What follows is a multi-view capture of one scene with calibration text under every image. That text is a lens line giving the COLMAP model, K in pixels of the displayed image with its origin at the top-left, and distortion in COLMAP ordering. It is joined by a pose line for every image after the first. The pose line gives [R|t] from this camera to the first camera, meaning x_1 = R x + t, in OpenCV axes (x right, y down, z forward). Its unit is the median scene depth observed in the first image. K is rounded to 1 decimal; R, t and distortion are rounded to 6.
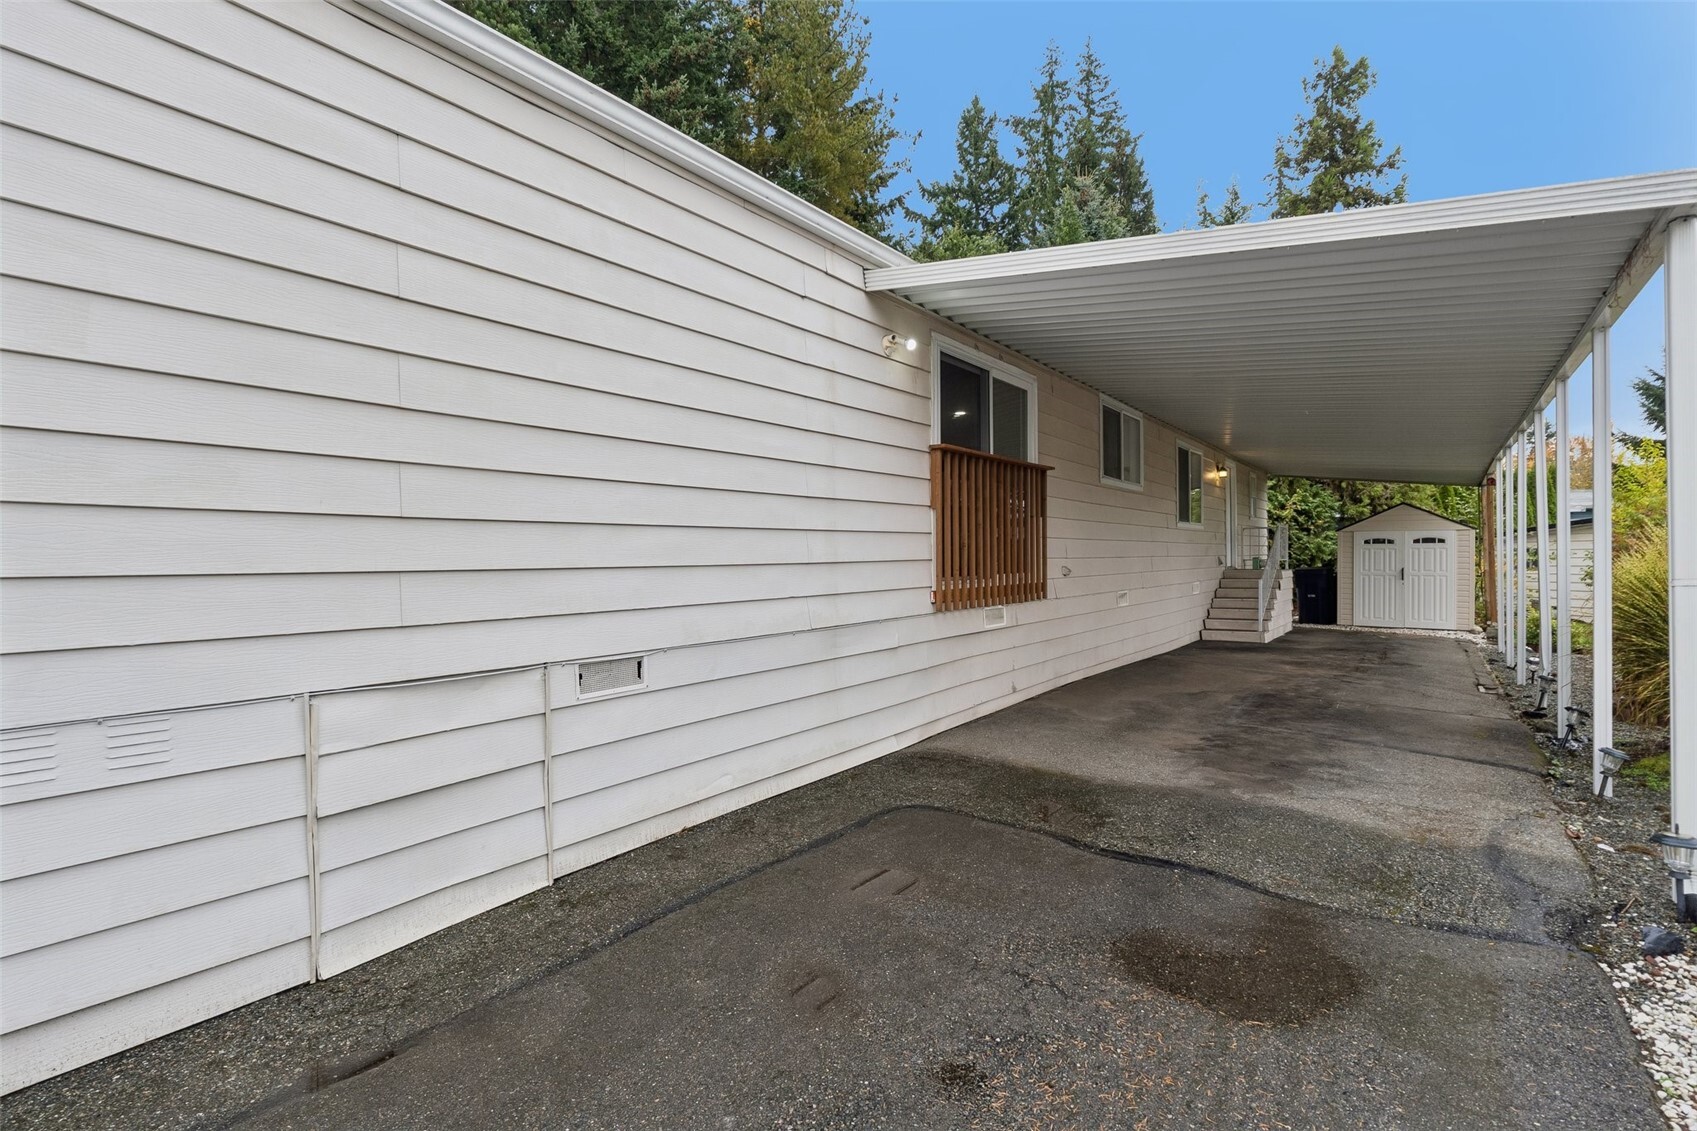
lens RADIAL K [[786.2, 0, 851.9], [0, 786.2, 555.4], [0, 0, 1]] dist [-0.011011, 0.000747]
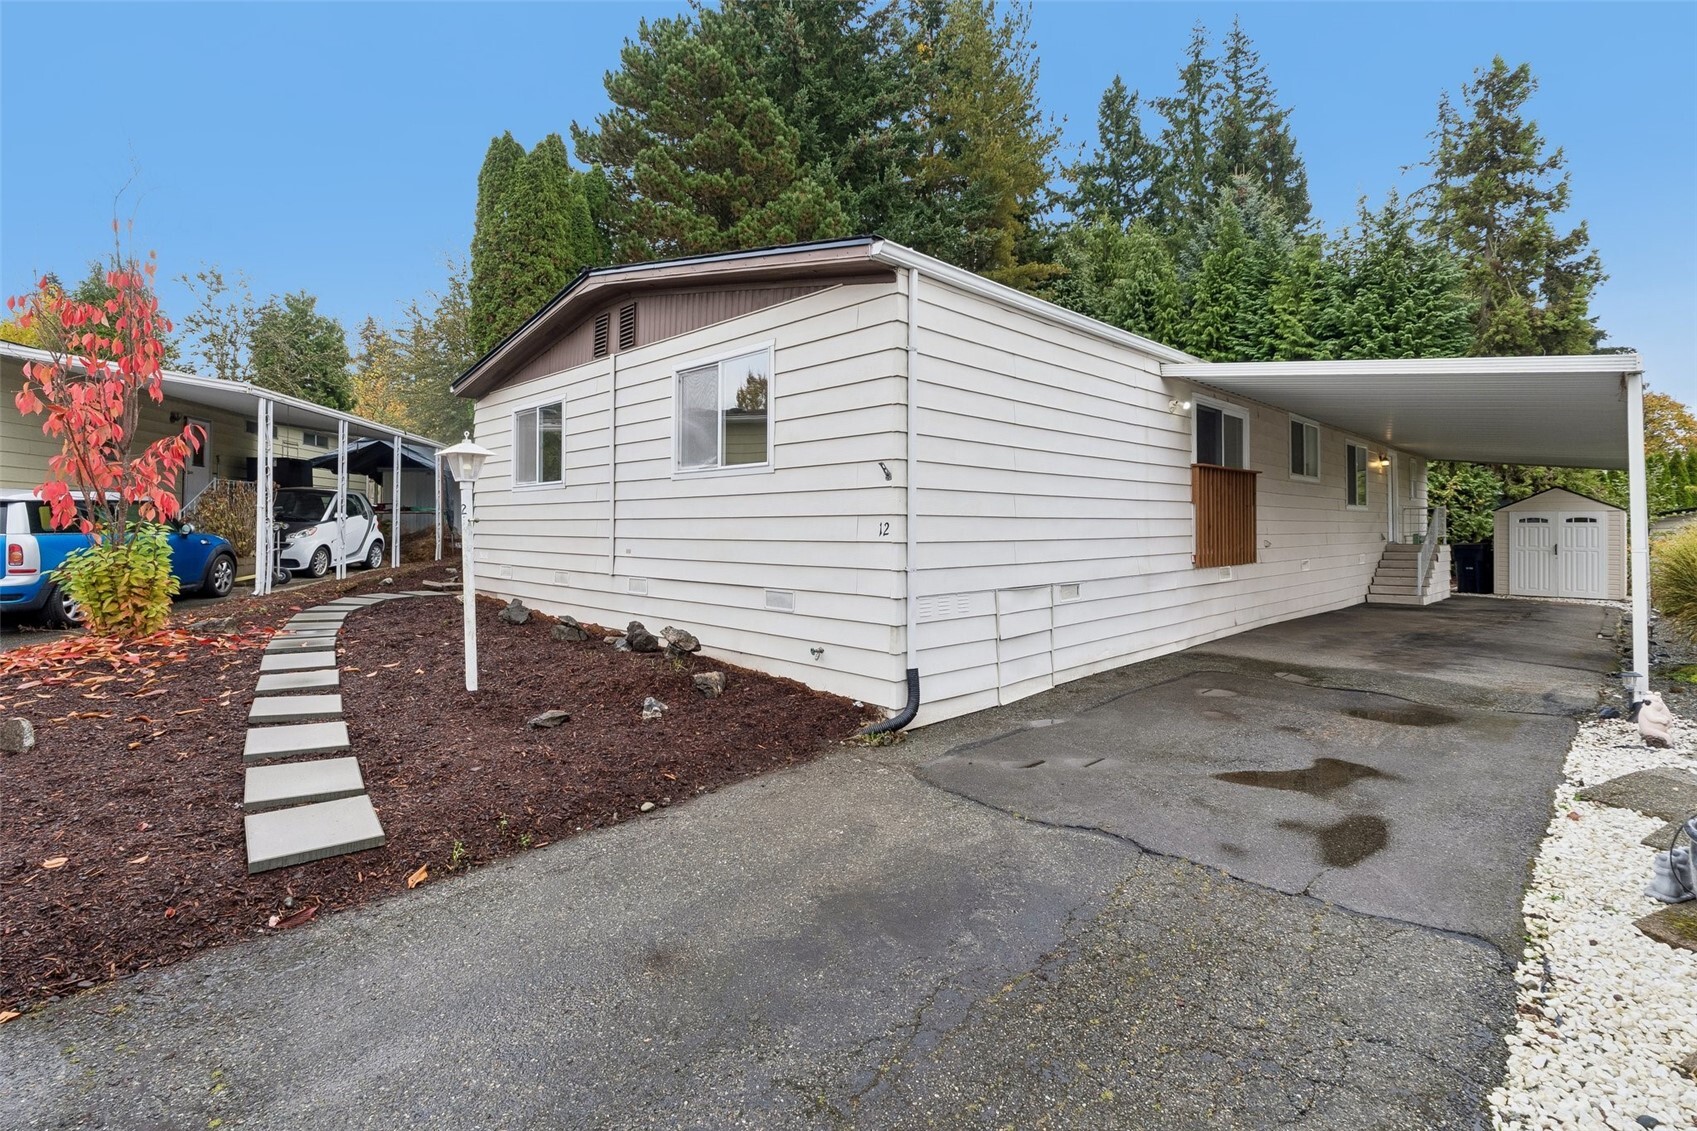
lens RADIAL K [[786.2, 0, 867.0], [0, 786.2, 515.0], [0, 0, 1]] dist [-0.011011, 0.000747]
pose [[0.990341, 0.004012, -0.138598, -0.141473], [-0.006093, 0.999875, -0.014592, -0.003901], [0.138522, 0.015296, 0.990241, -0.284908]]
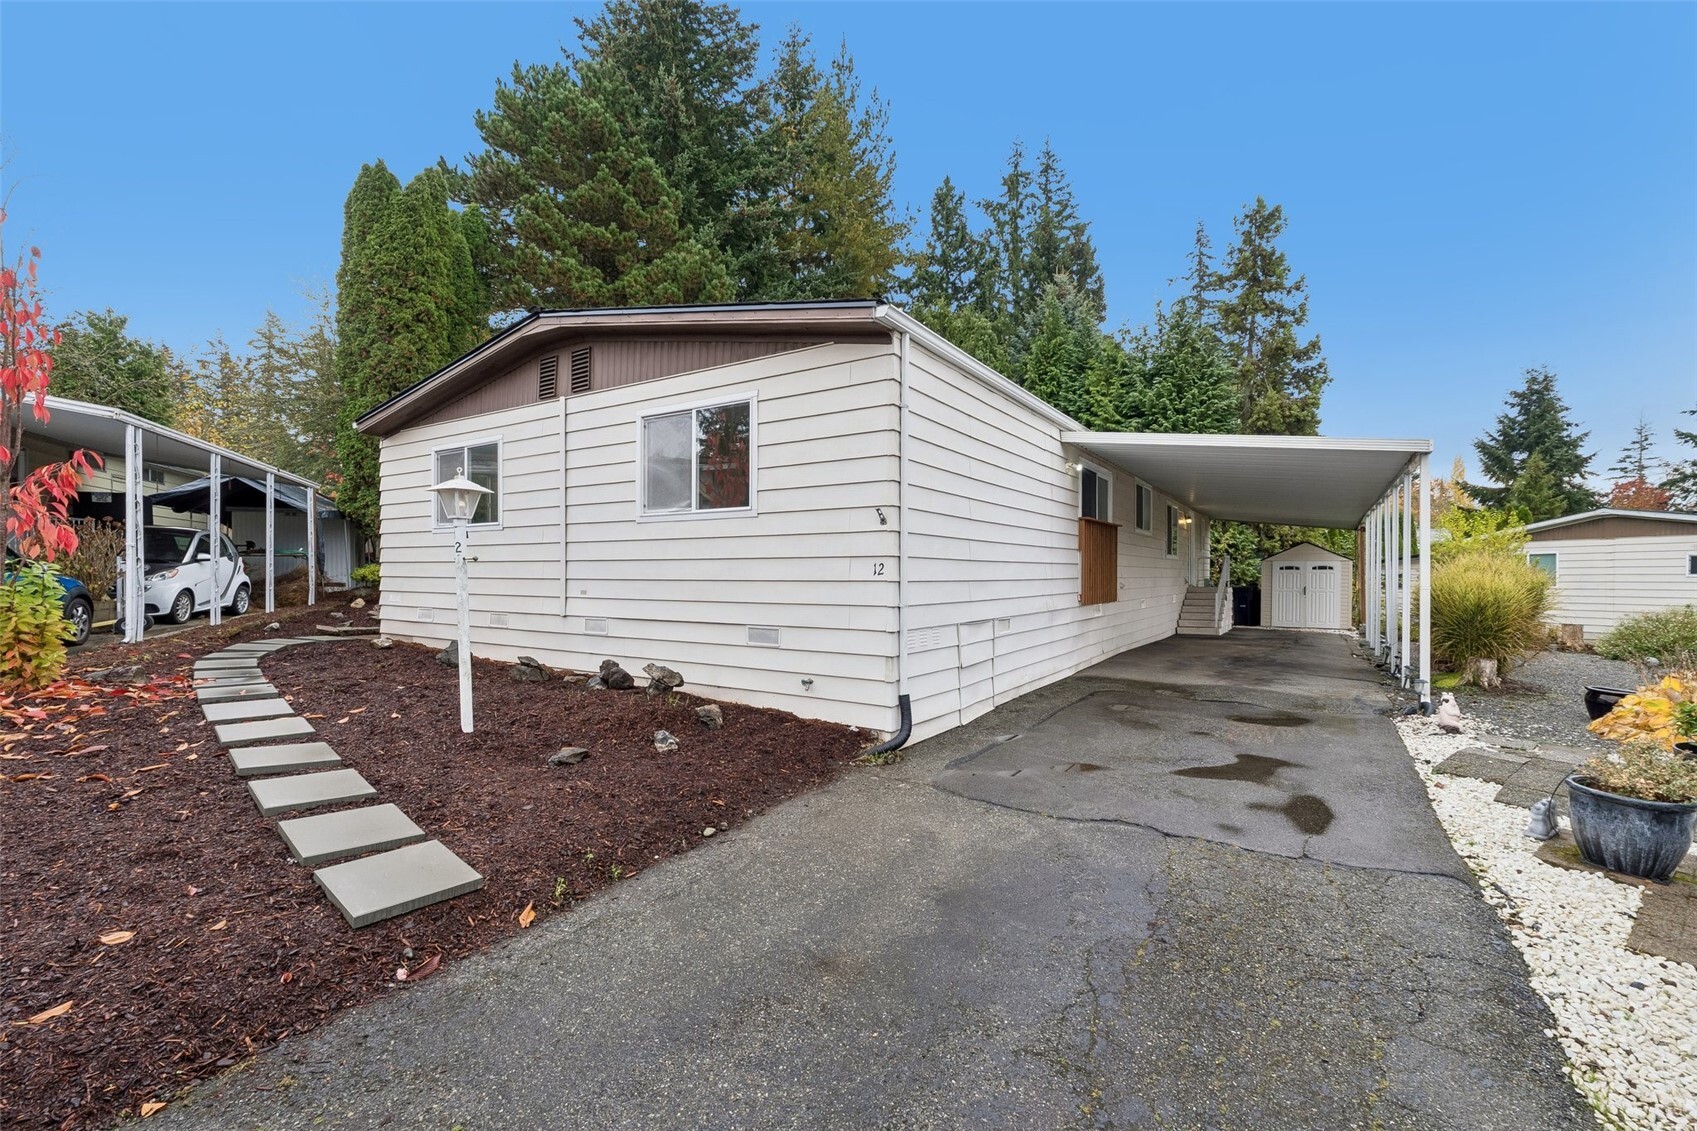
lens RADIAL K [[716.1, 0, 869.4], [0, 716.1, 578.2], [0, 0, 1]] dist [-0.008330, -0.001427]
pose [[0.996983, 0.008045, 0.077199, -0.226836], [-0.008467, 0.999951, 0.005139, 0.000587], [-0.077154, -0.005777, 0.997002, -0.287111]]
